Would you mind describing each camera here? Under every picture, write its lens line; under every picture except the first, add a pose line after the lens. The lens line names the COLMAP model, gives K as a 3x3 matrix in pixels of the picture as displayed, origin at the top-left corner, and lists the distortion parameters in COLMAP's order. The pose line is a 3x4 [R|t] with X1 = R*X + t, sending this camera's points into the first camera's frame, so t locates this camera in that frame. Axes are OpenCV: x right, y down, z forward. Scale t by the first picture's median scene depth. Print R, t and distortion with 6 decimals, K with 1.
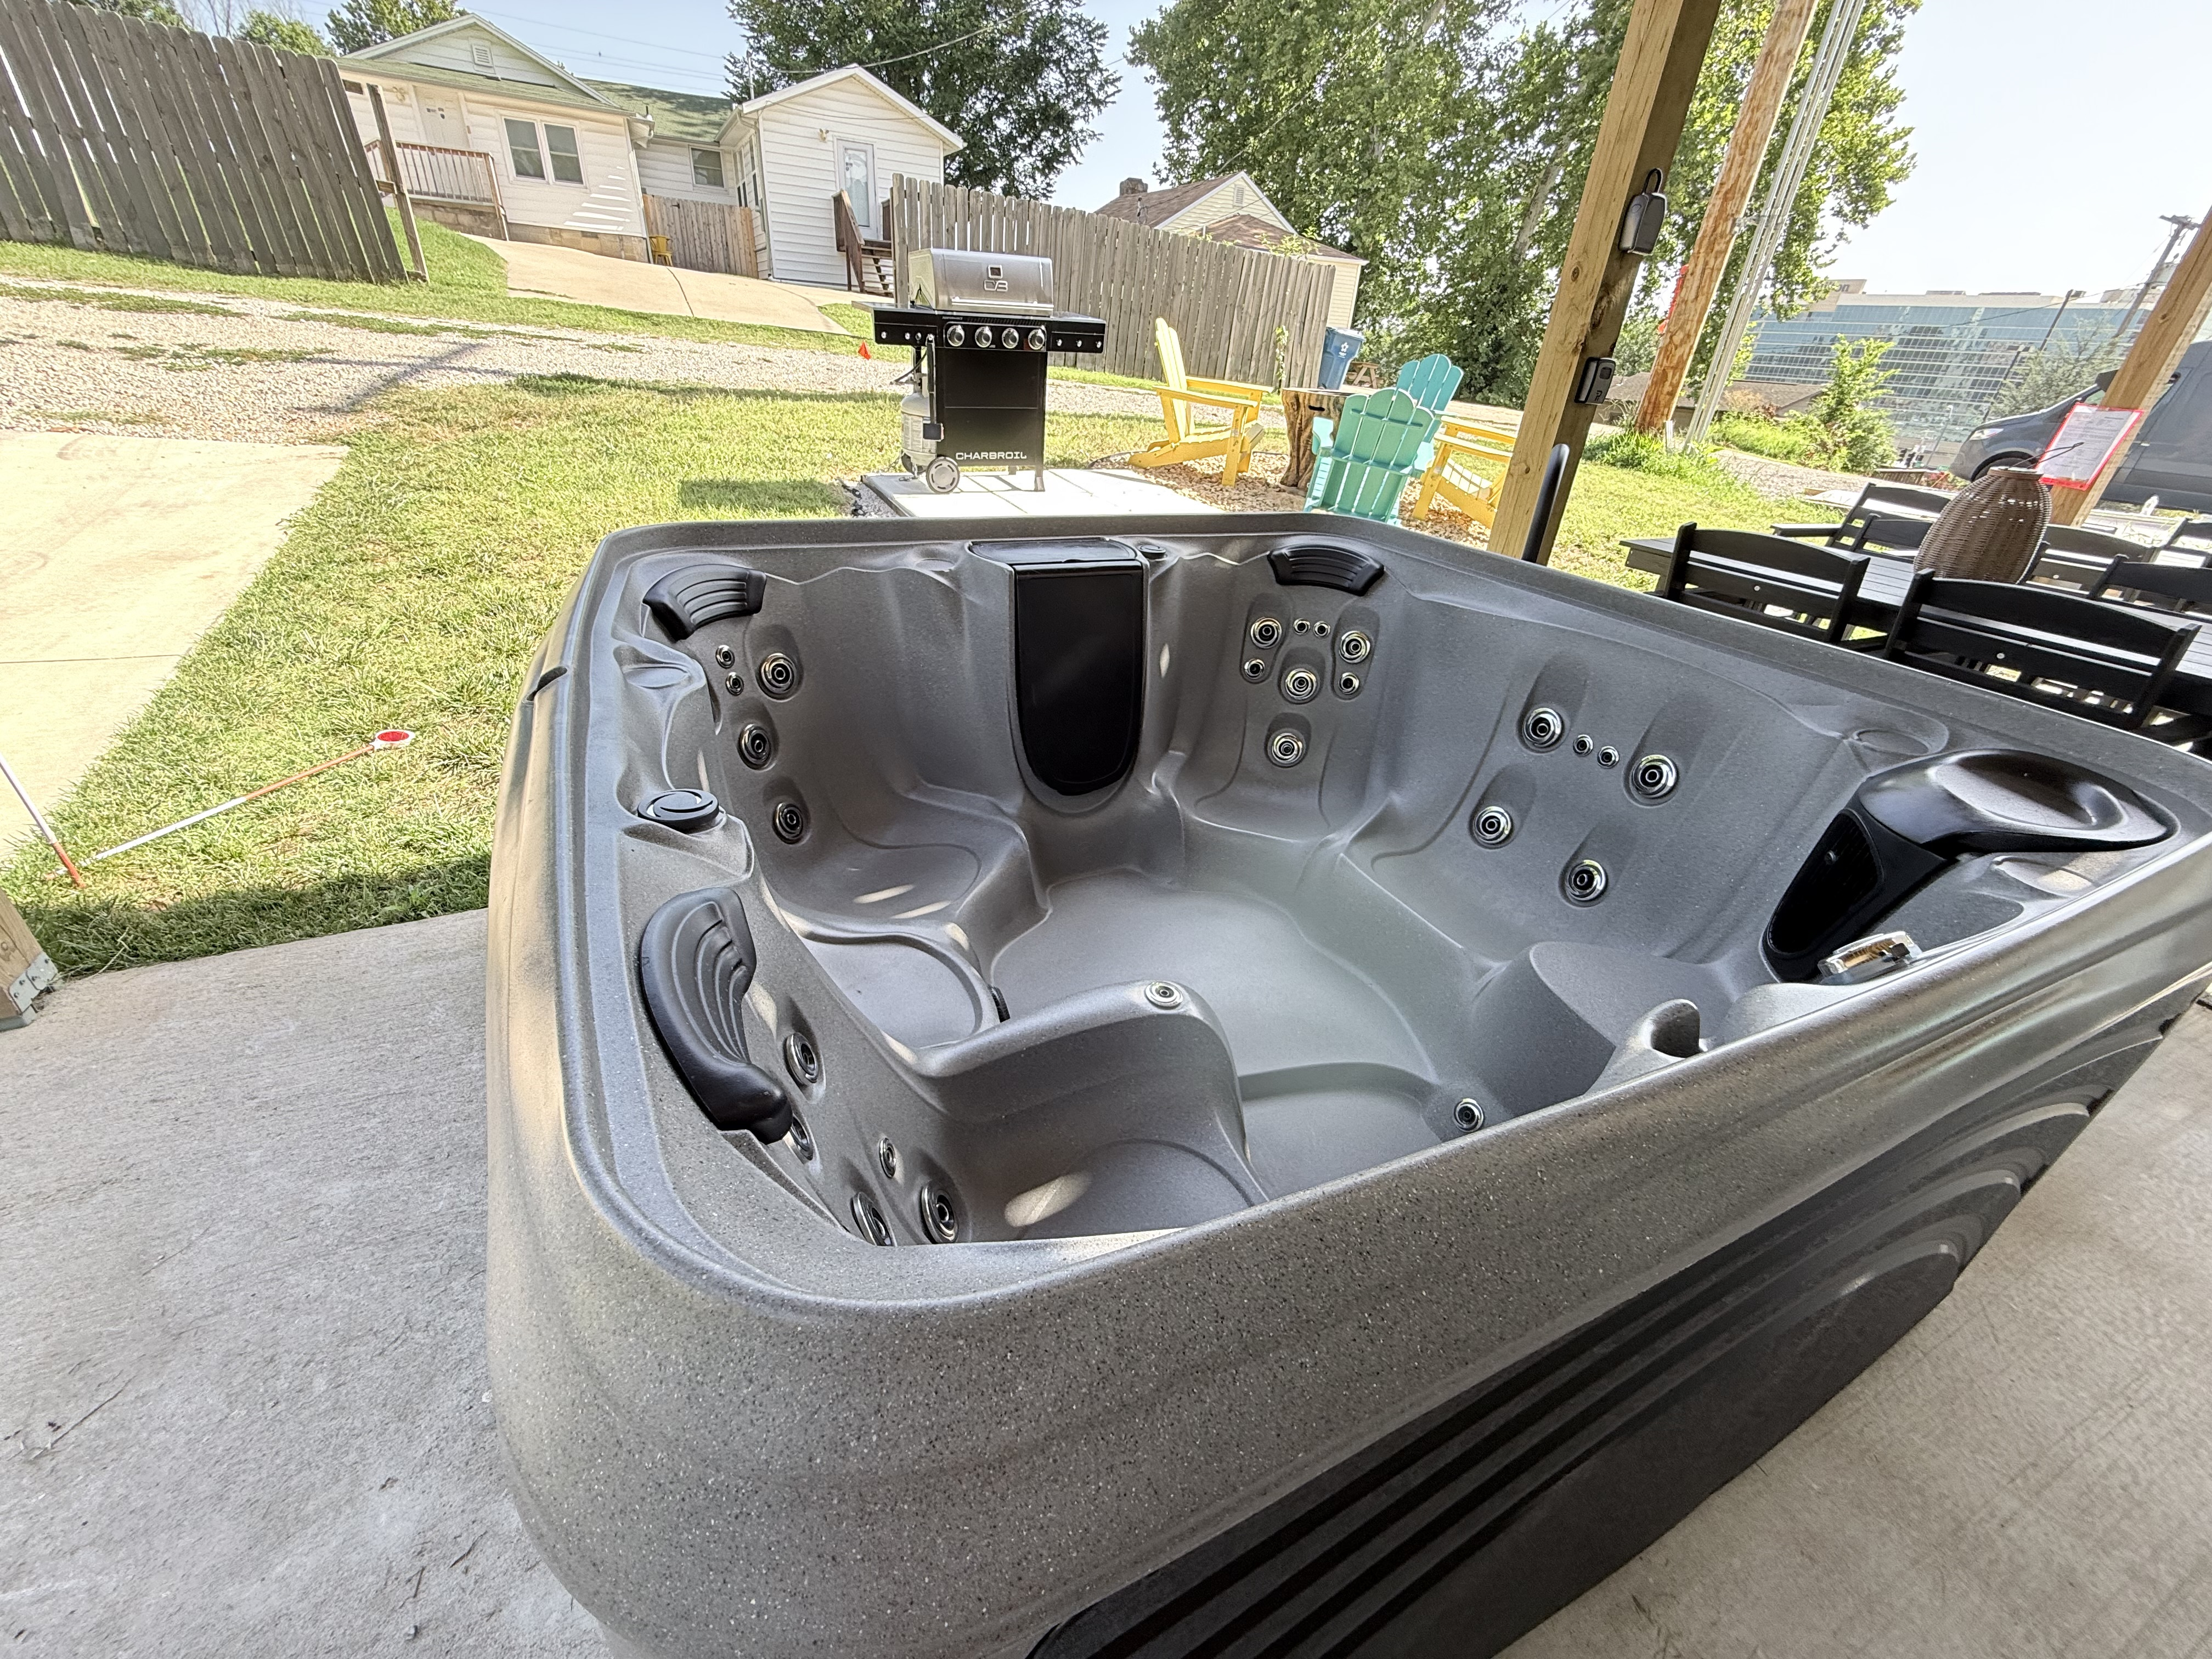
lens RADIAL K [[878.7, 0, 1101.9], [0, 878.7, 831.0], [0, 0, 1]] dist [-0.002292, 0.000857]
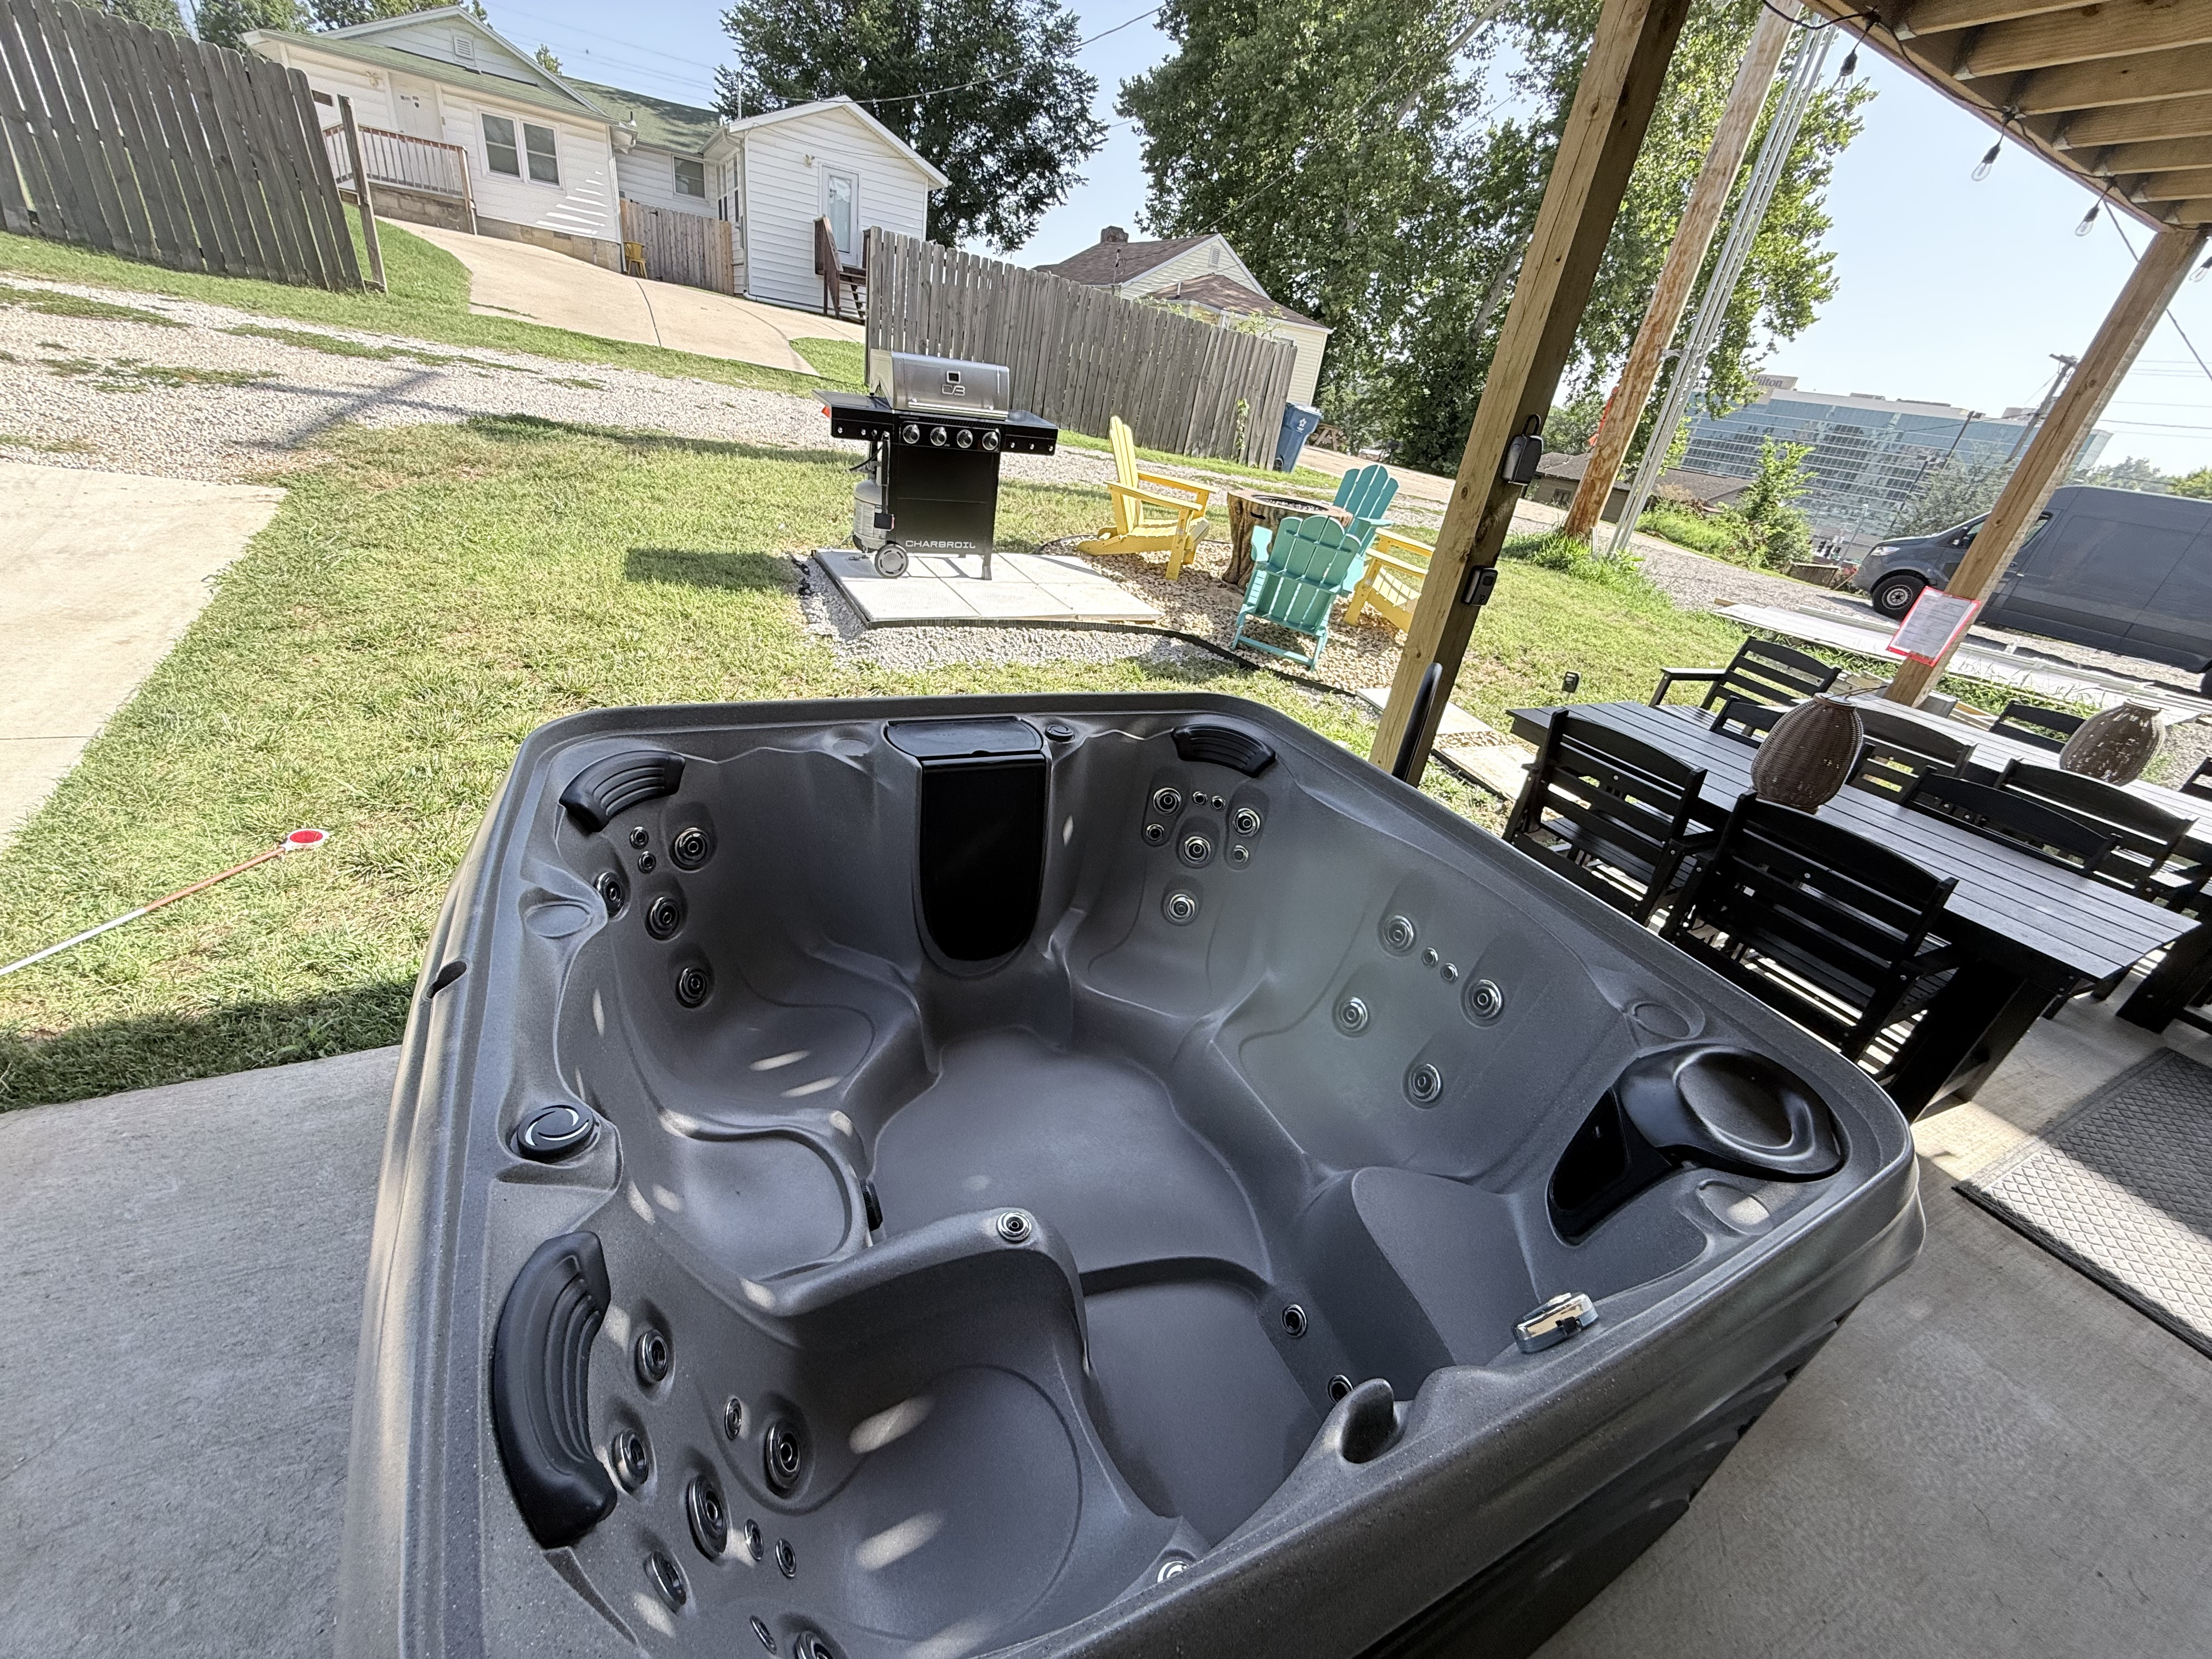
lens RADIAL K [[878.7, 0, 1102.2], [0, 878.7, 830.2], [0, 0, 1]] dist [-0.002292, 0.000857]
pose [[0.996543, 0.059546, 0.057928, 0.014563], [-0.058051, 0.997944, -0.027159, -0.047566], [-0.059426, 0.023702, 0.997951, -0.019745]]
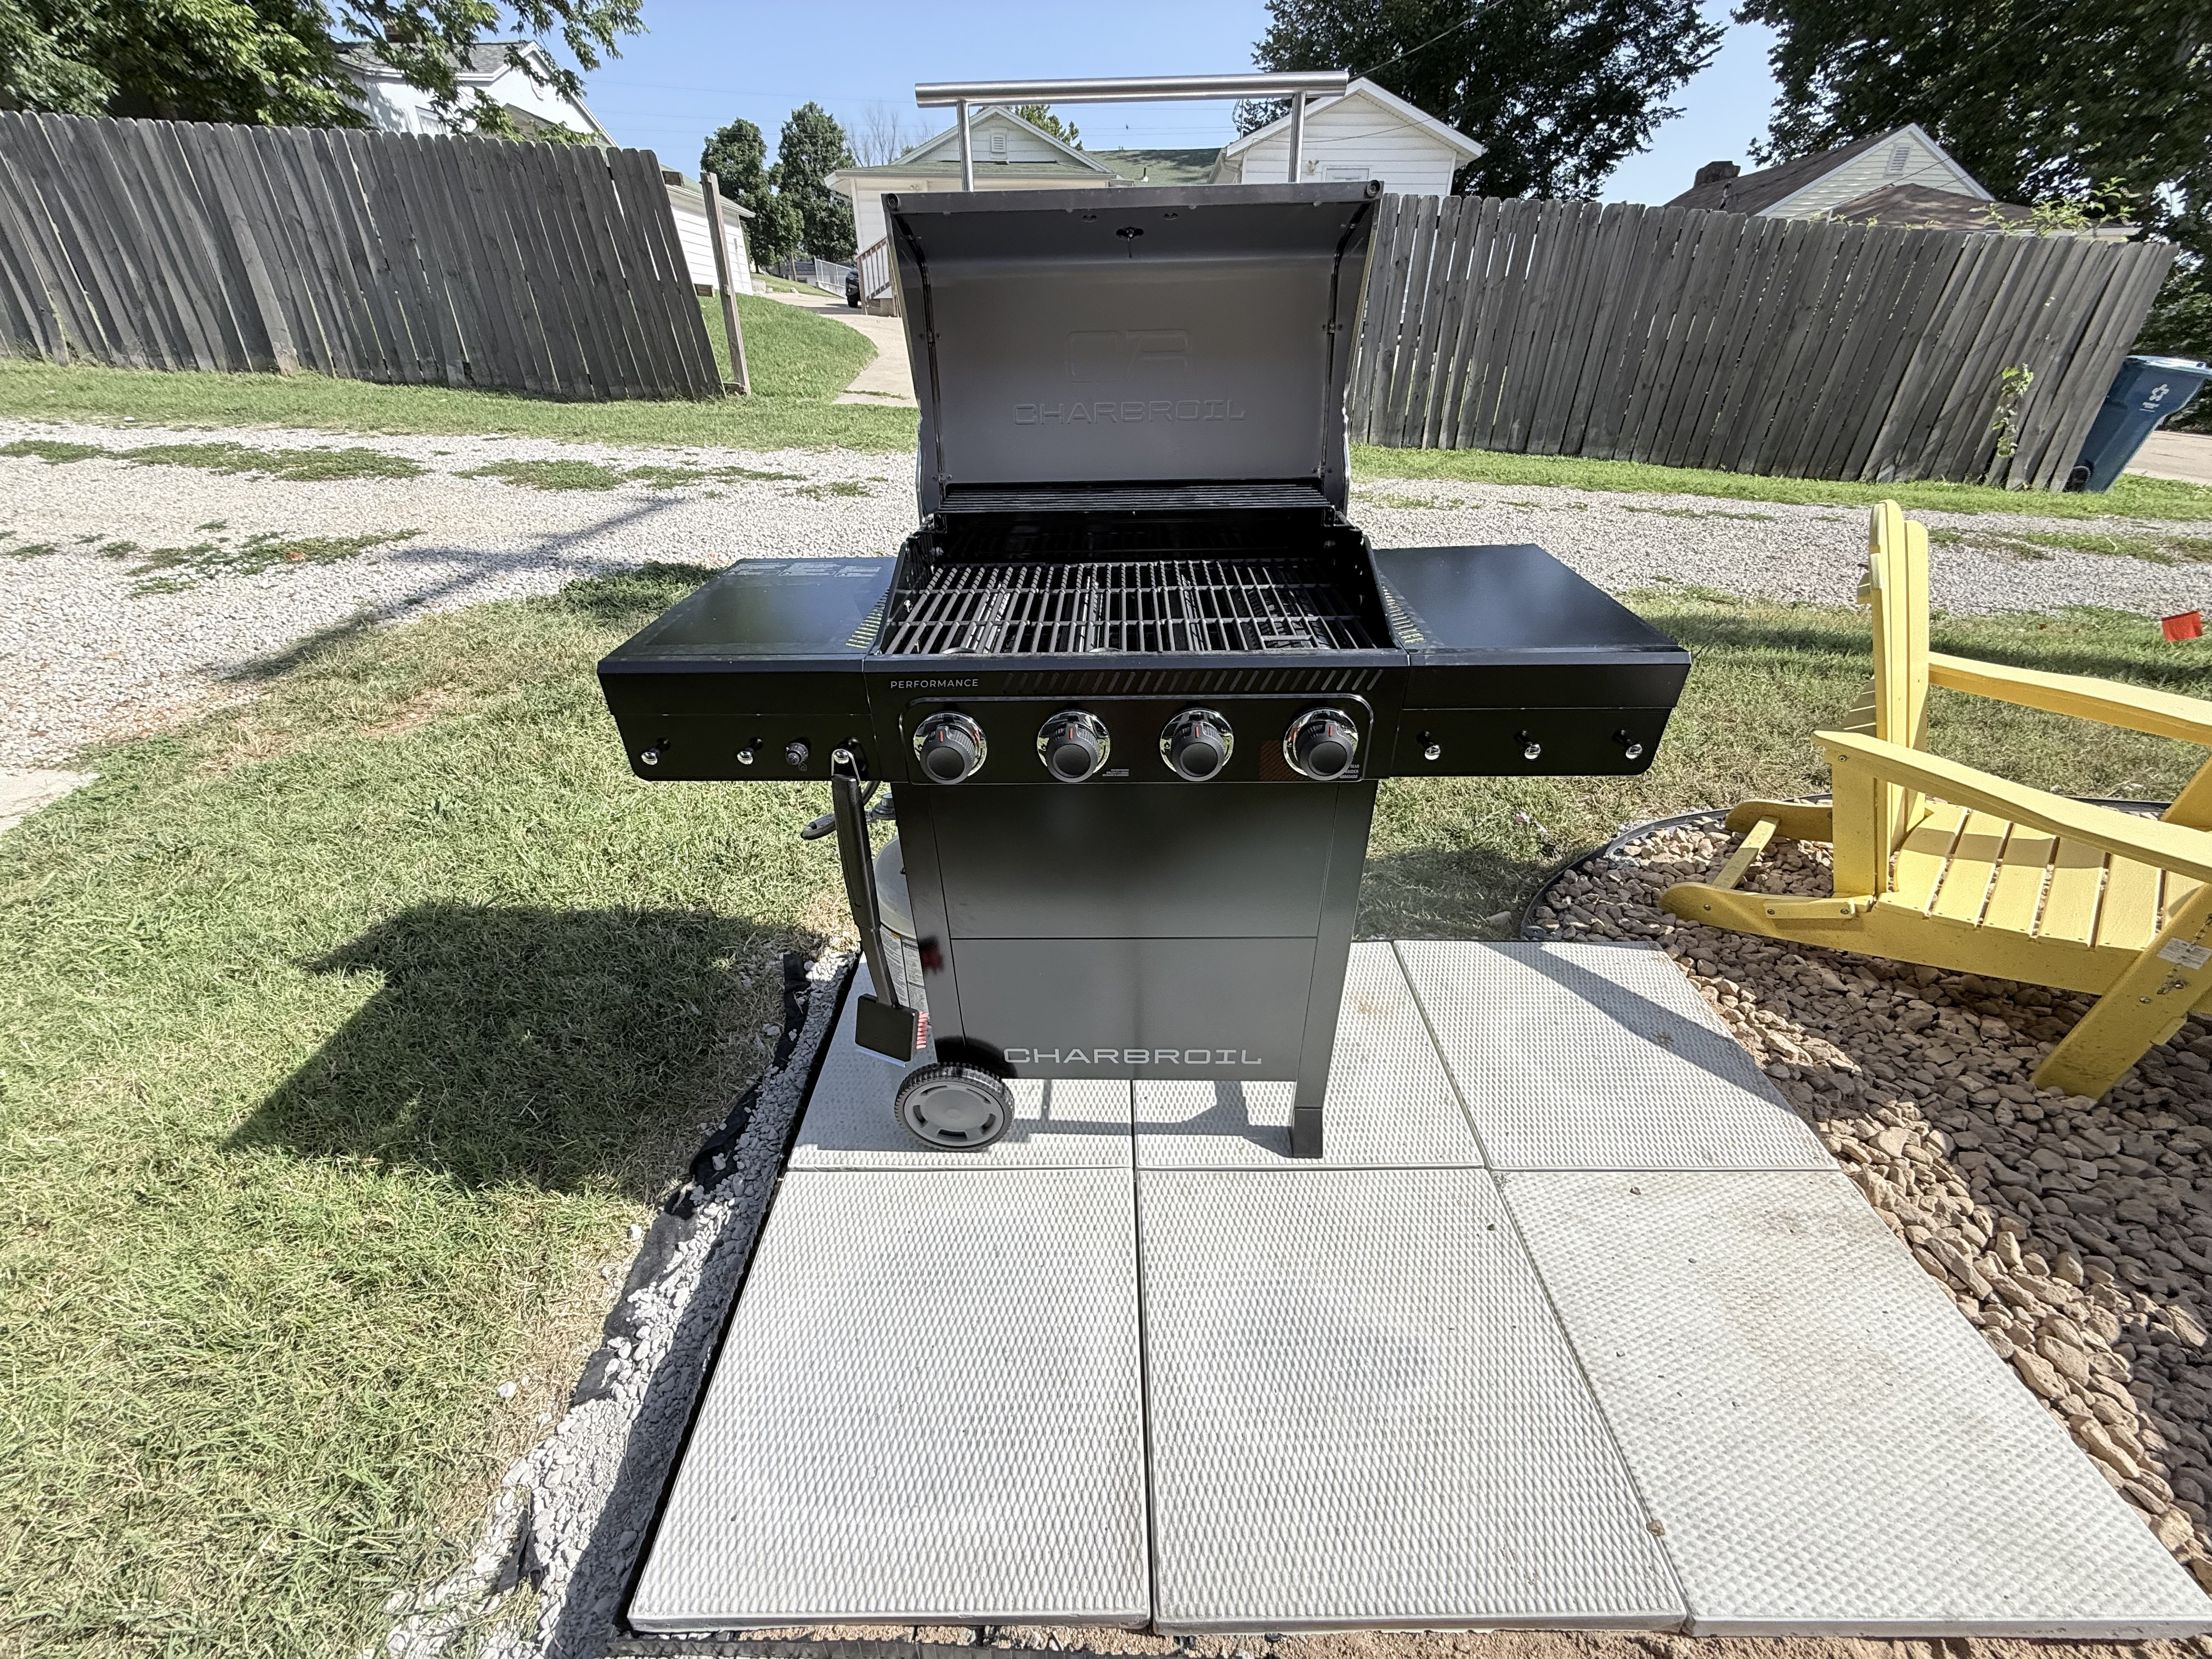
lens RADIAL K [[878.7, 0, 1103.4], [0, 878.7, 827.4], [0, 0, 1]] dist [-0.002292, 0.000857]
pose [[0.881666, 0.168101, -0.440916, -0.012442], [-0.182189, 0.983207, 0.010541, -0.314550], [0.435283, 0.071037, 0.897487, 0.459889]]
